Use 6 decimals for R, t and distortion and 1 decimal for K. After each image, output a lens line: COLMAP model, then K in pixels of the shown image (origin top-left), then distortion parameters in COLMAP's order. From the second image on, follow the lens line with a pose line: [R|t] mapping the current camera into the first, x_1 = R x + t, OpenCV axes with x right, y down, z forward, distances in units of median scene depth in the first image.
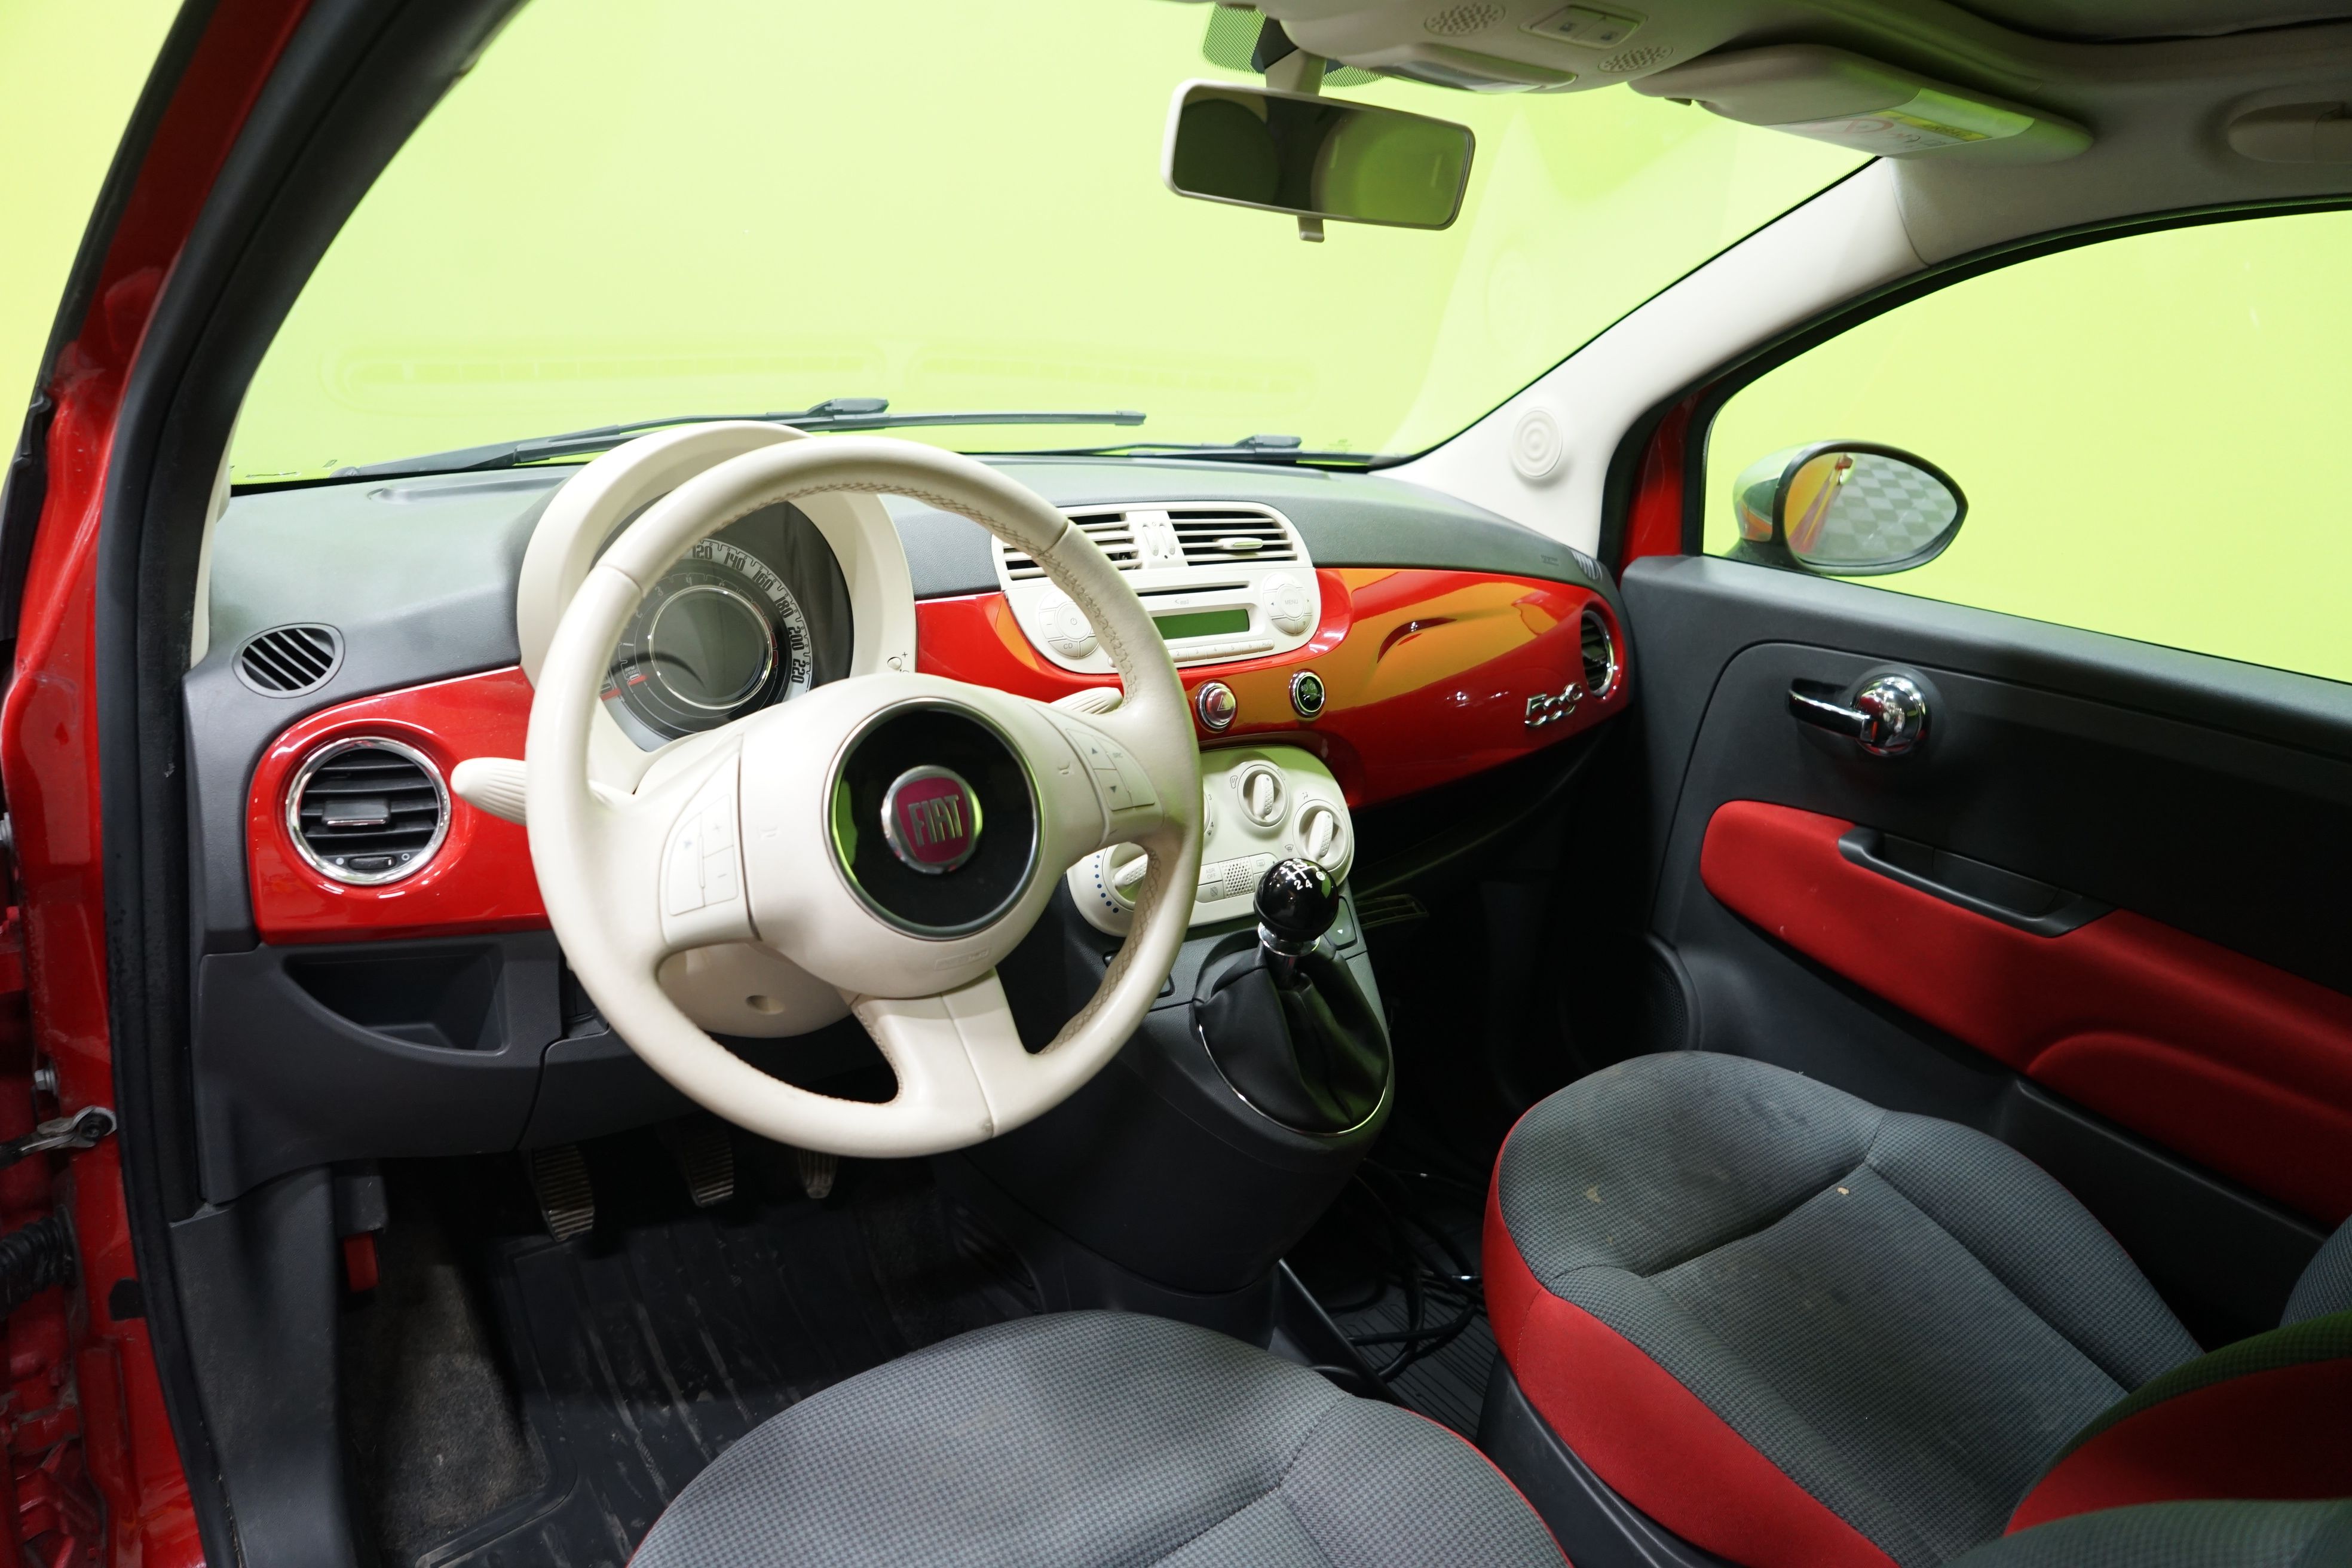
lens RADIAL K [[1579.9, 0, 1160.4], [0, 1579.9, 797.5], [0, 0, 1]] dist [-0.004007, 0.002709]
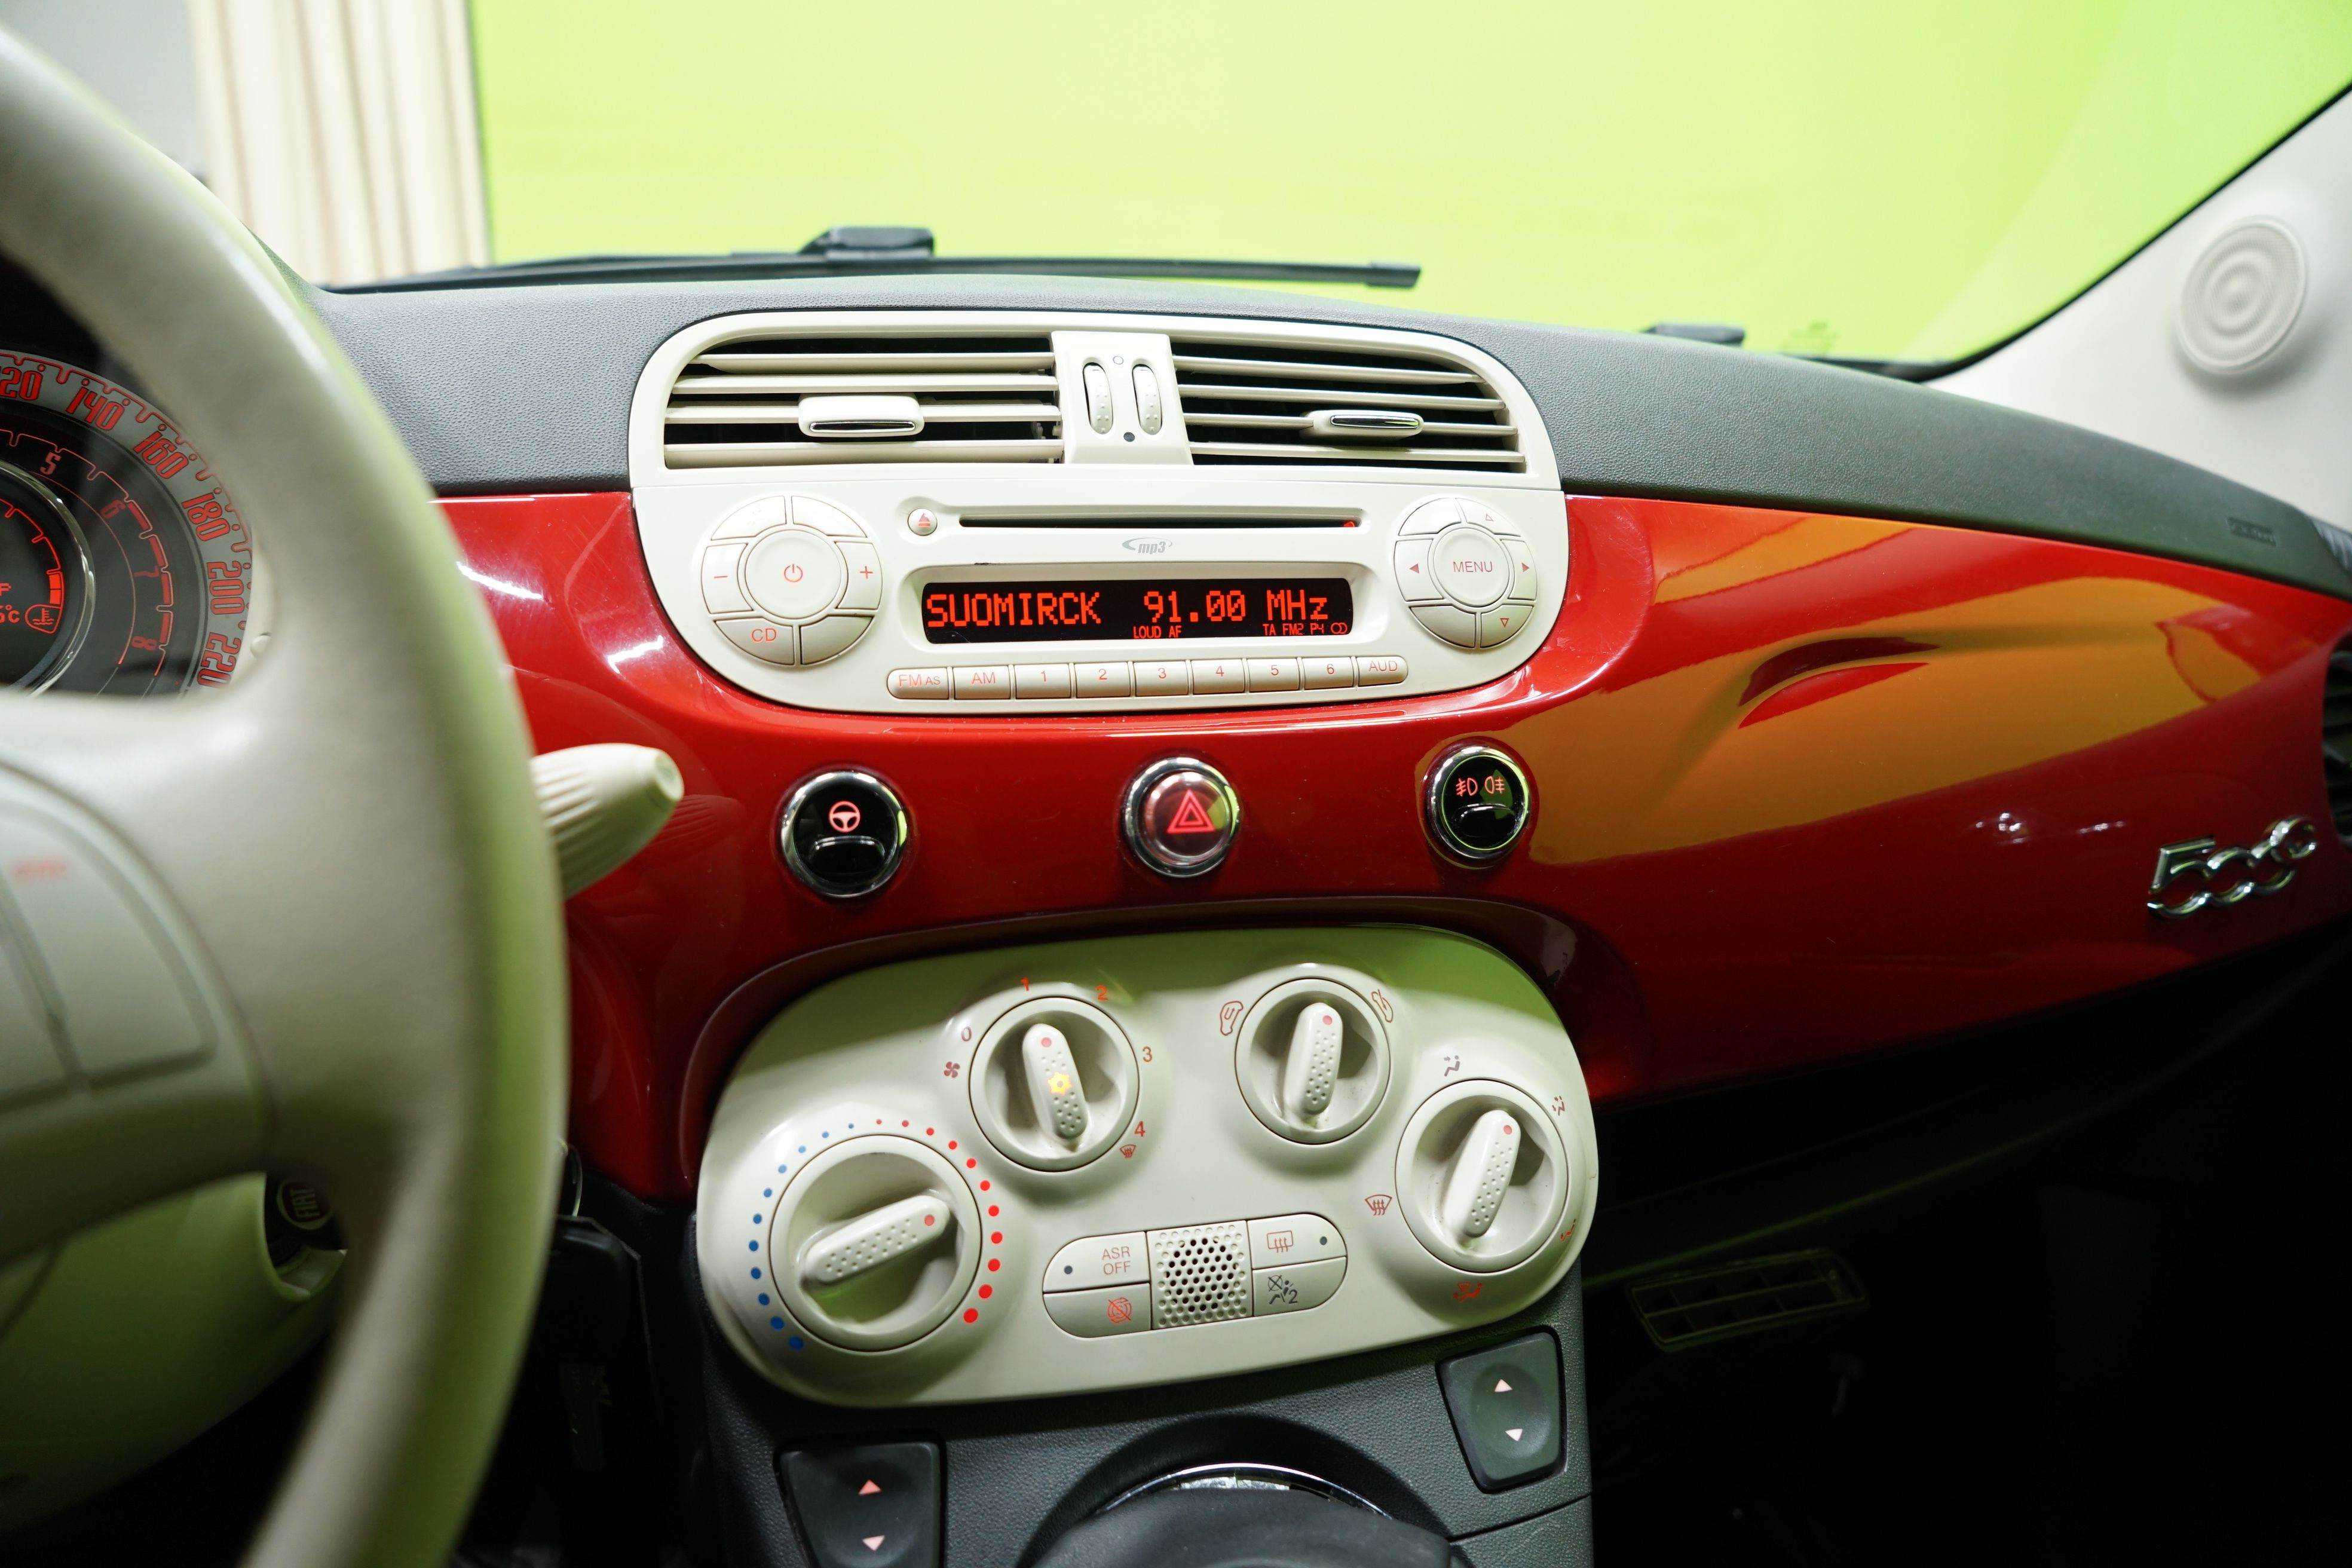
lens RADIAL K [[1539.9, 0, 1176.0], [0, 1539.9, 784.0], [0, 0, 1]] dist [-0.015204, 0.004025]
pose [[0.928731, 0.080286, -0.361957, 0.158832], [-0.092625, 0.995559, -0.016838, -0.056444], [0.358998, 0.049164, 0.932043, 0.618310]]
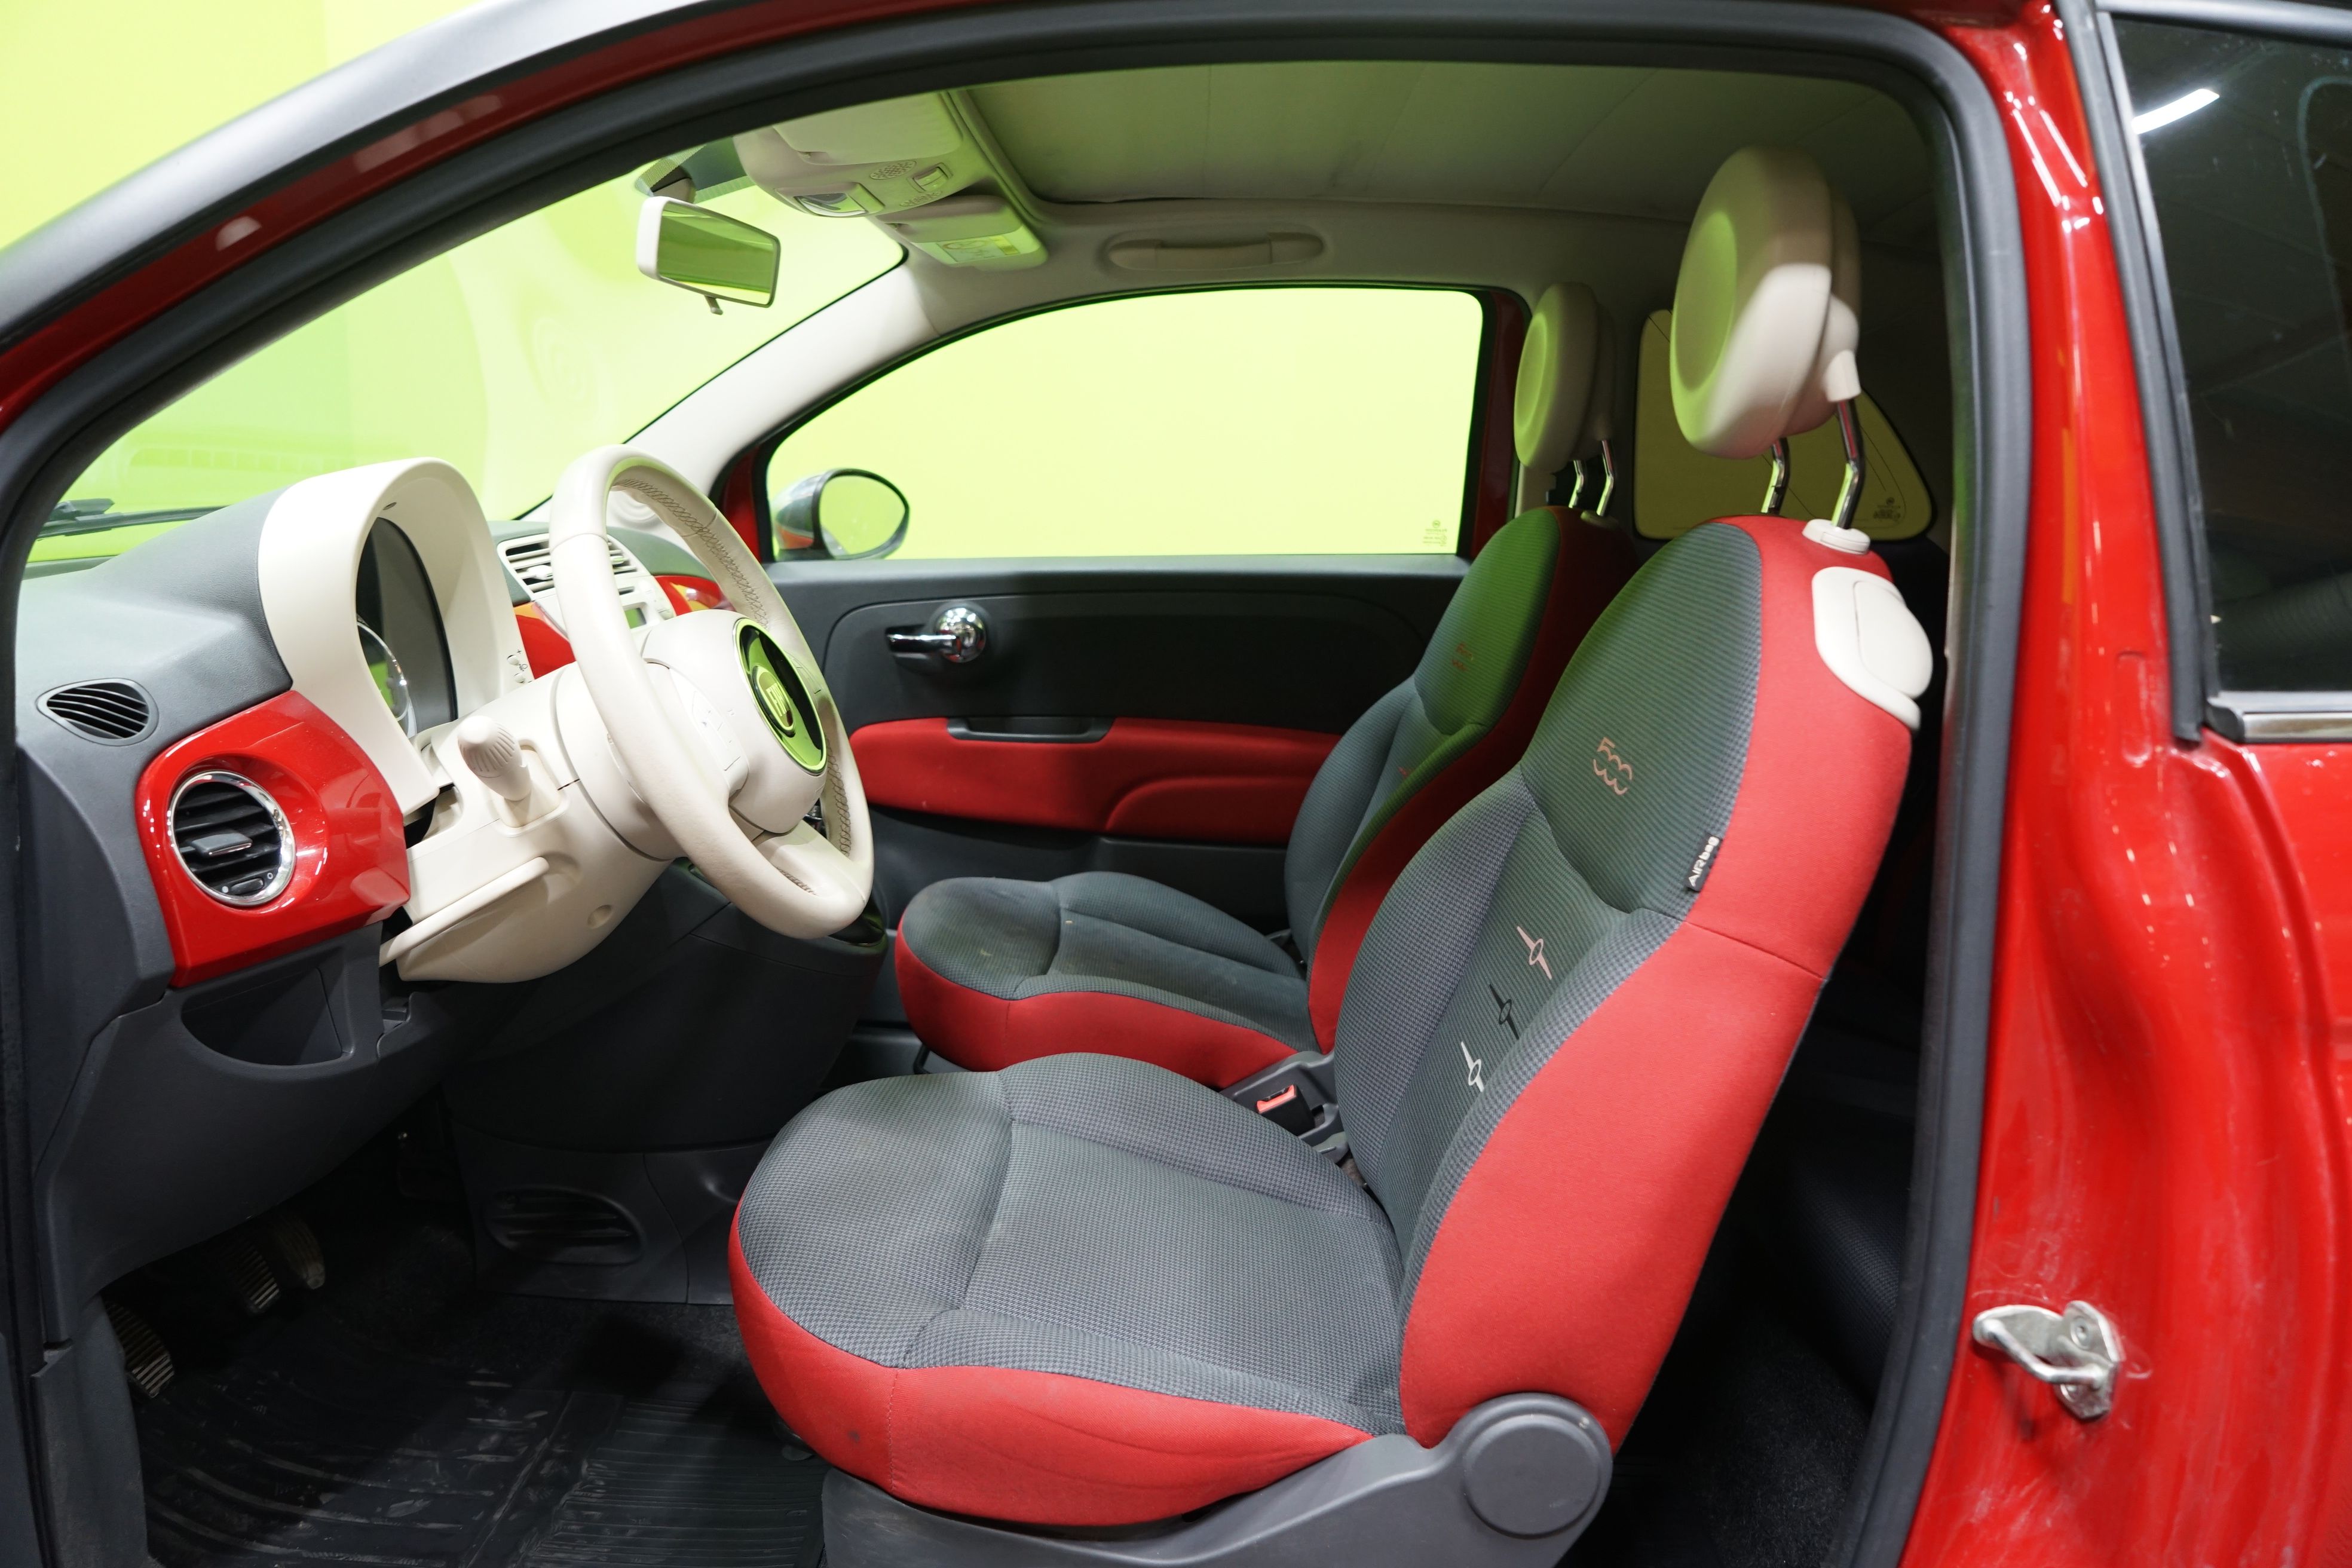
lens RADIAL K [[1579.9, 0, 1160.4], [0, 1579.9, 797.5], [0, 0, 1]] dist [-0.004007, 0.002709]
pose [[0.608346, -0.233408, 0.758575, -0.679258], [0.299692, 0.952576, 0.052760, 0.082549], [-0.734915, 0.195243, 0.649446, -0.092277]]
